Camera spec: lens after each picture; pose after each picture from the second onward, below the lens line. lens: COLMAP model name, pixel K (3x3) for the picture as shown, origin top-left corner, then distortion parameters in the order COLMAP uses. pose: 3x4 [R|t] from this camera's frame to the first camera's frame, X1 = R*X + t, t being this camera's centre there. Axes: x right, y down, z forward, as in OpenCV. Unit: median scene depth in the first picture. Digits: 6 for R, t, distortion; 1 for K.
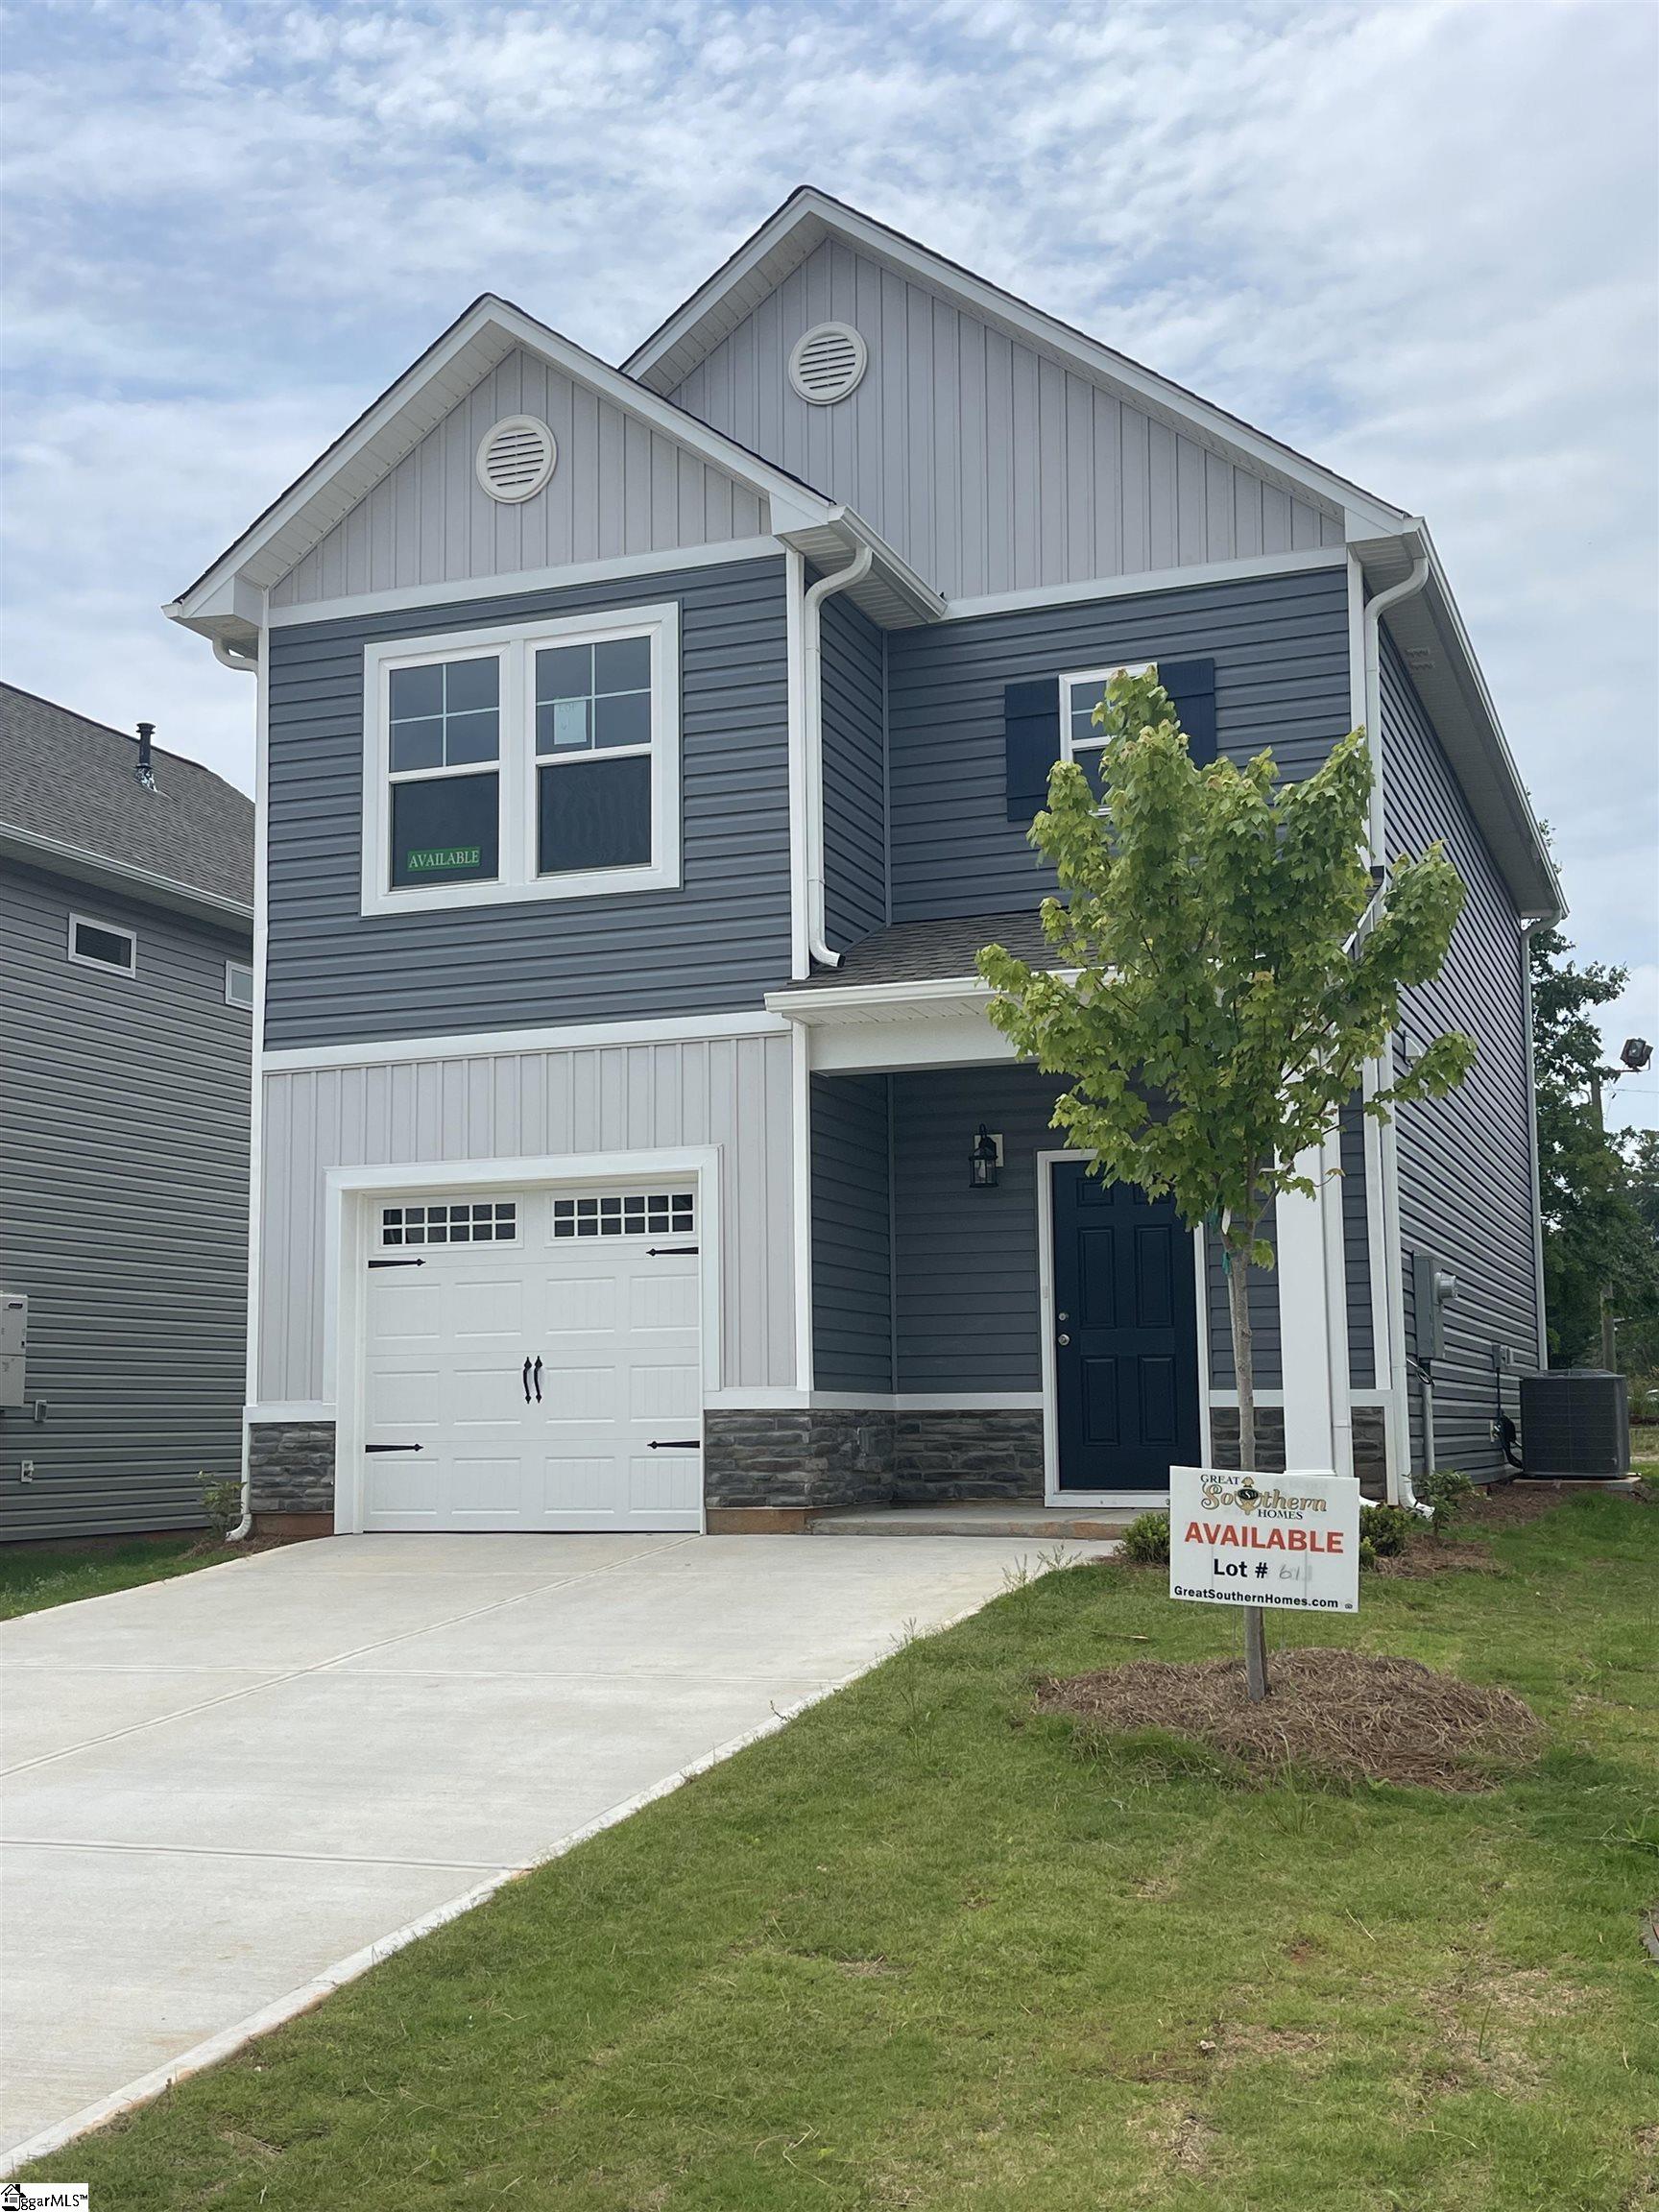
lens RADIAL K [[2389.8, 0, 838.8], [0, 2389.8, 1091.5], [0, 0, 1]] dist [0.041702, 0.000000]
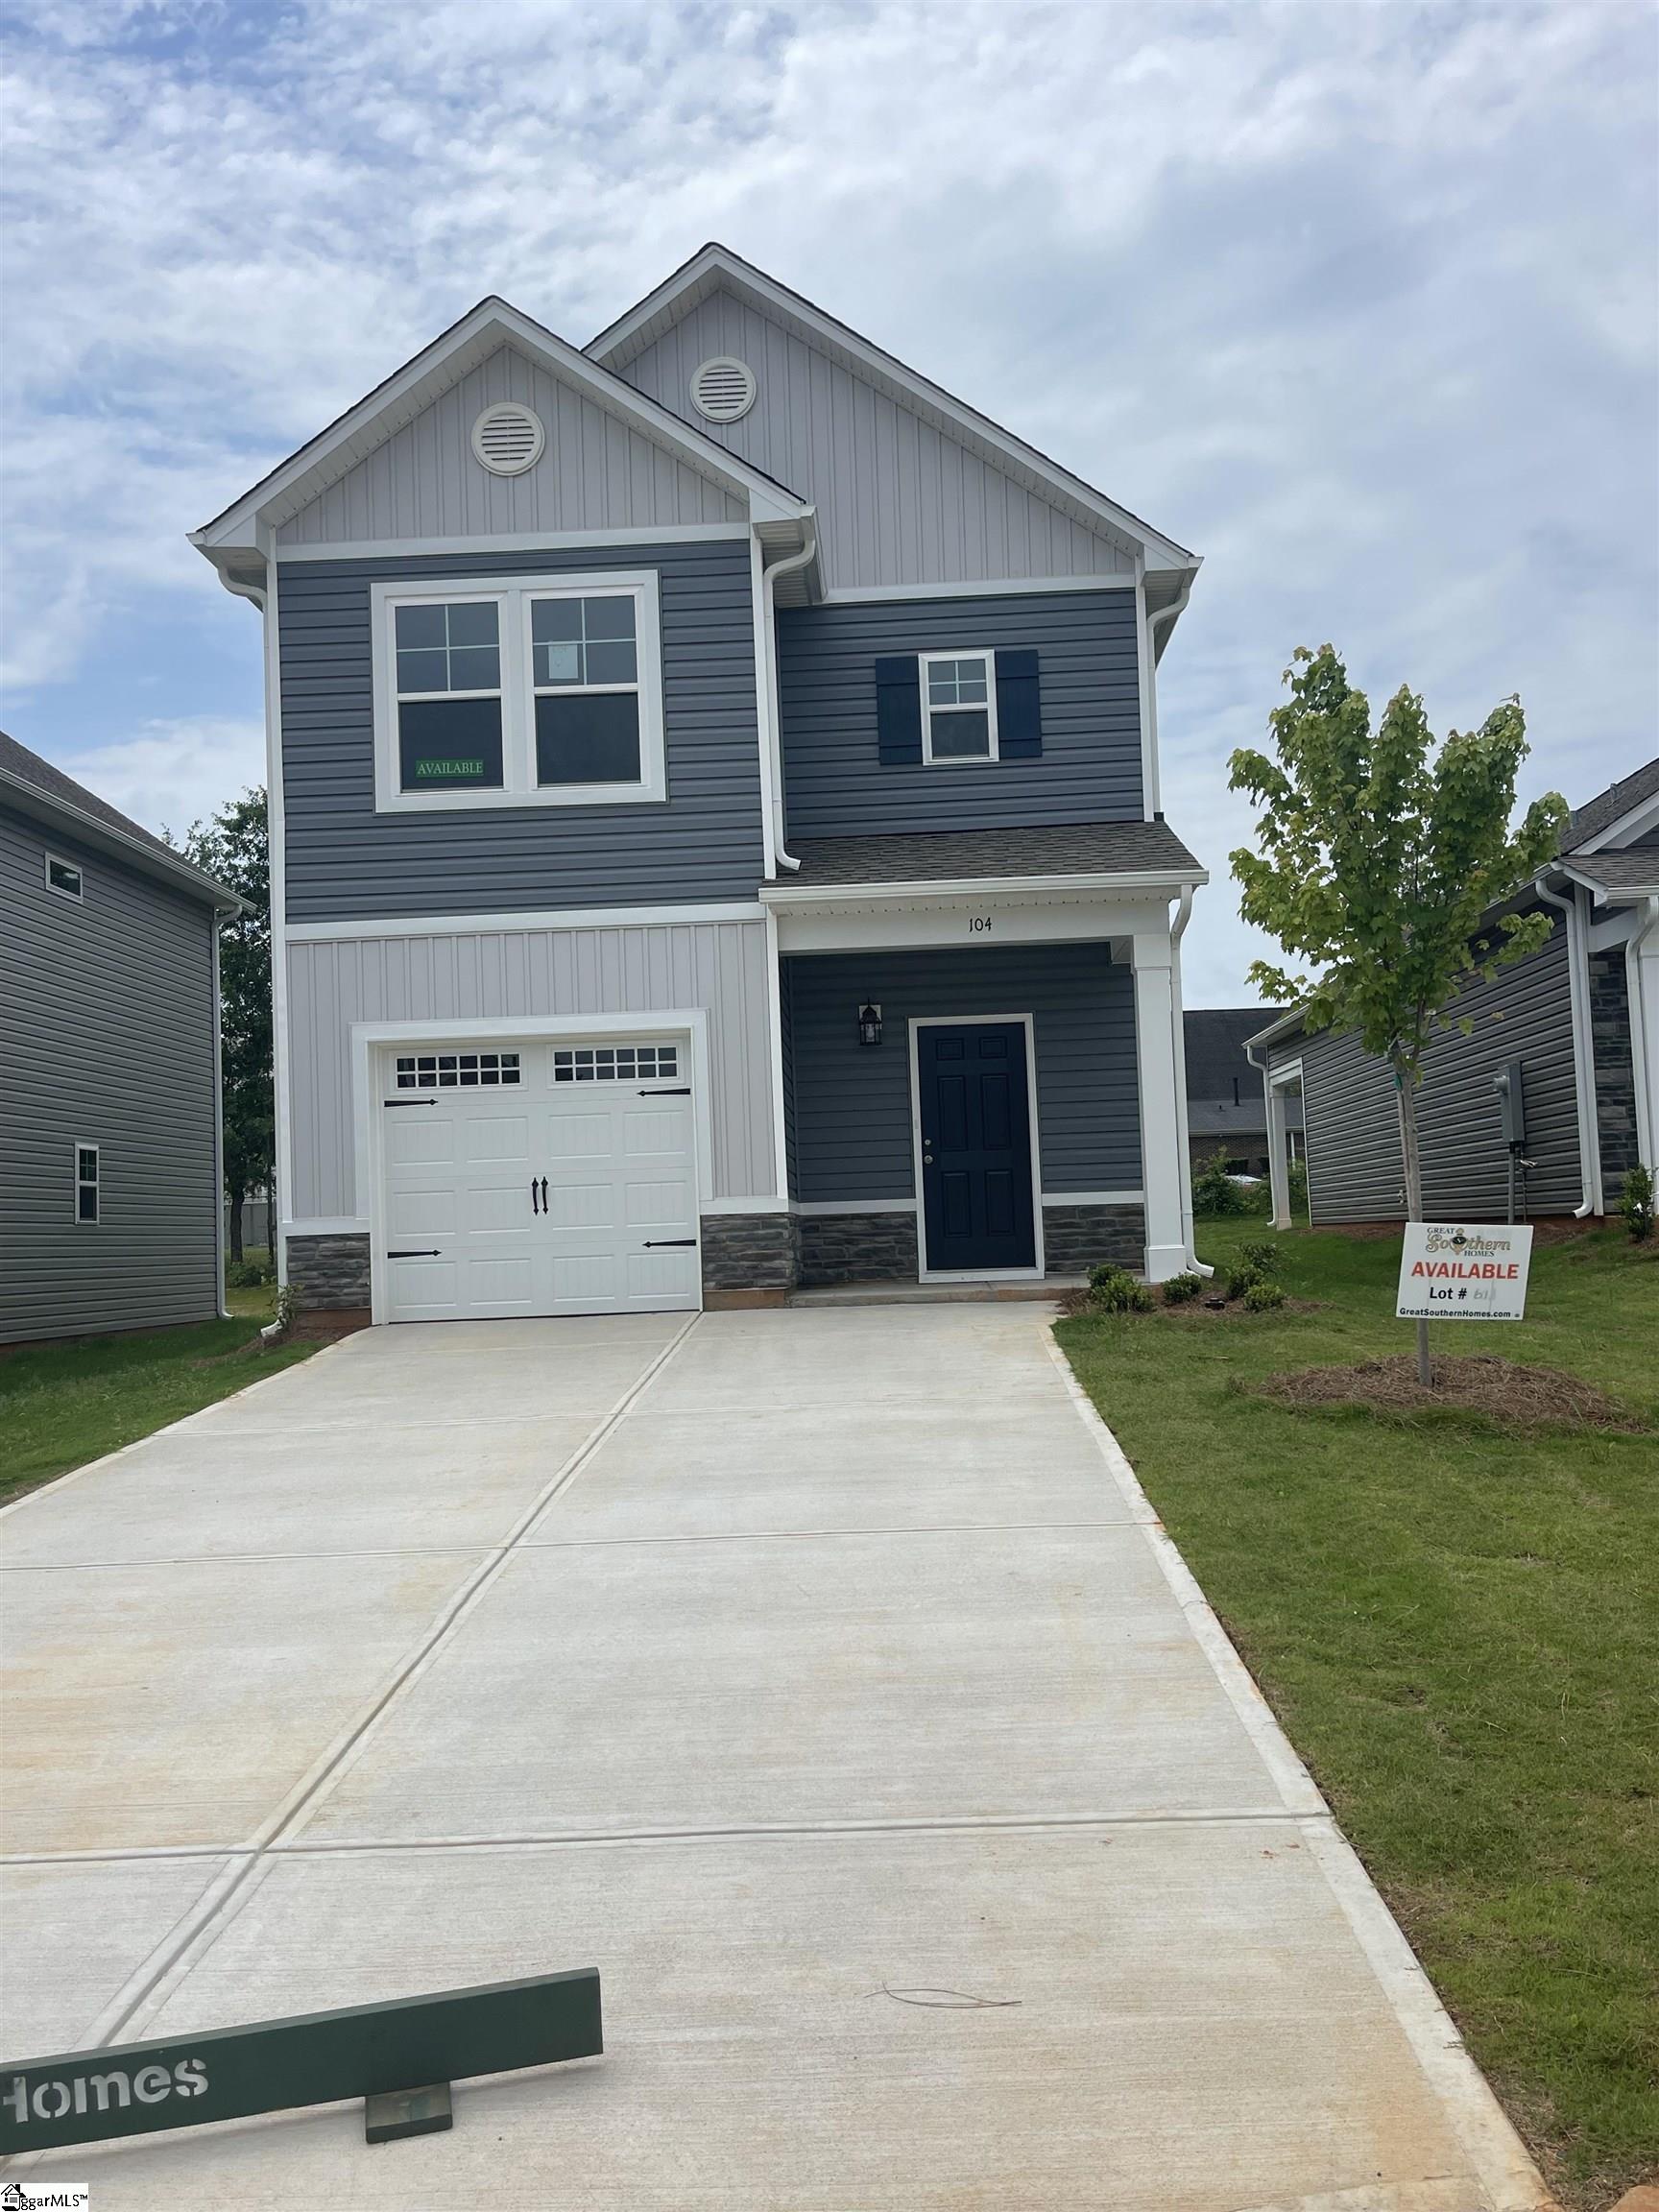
lens RADIAL K [[1834.1, 0, 830.7], [0, 1834.1, 1119.0], [0, 0, 1]] dist [0.006382, -0.013847]
pose [[0.946942, -0.003765, 0.321384, -0.282686], [-0.016752, 0.997994, 0.061049, 0.019593], [-0.320969, -0.063194, 0.944979, 0.053328]]
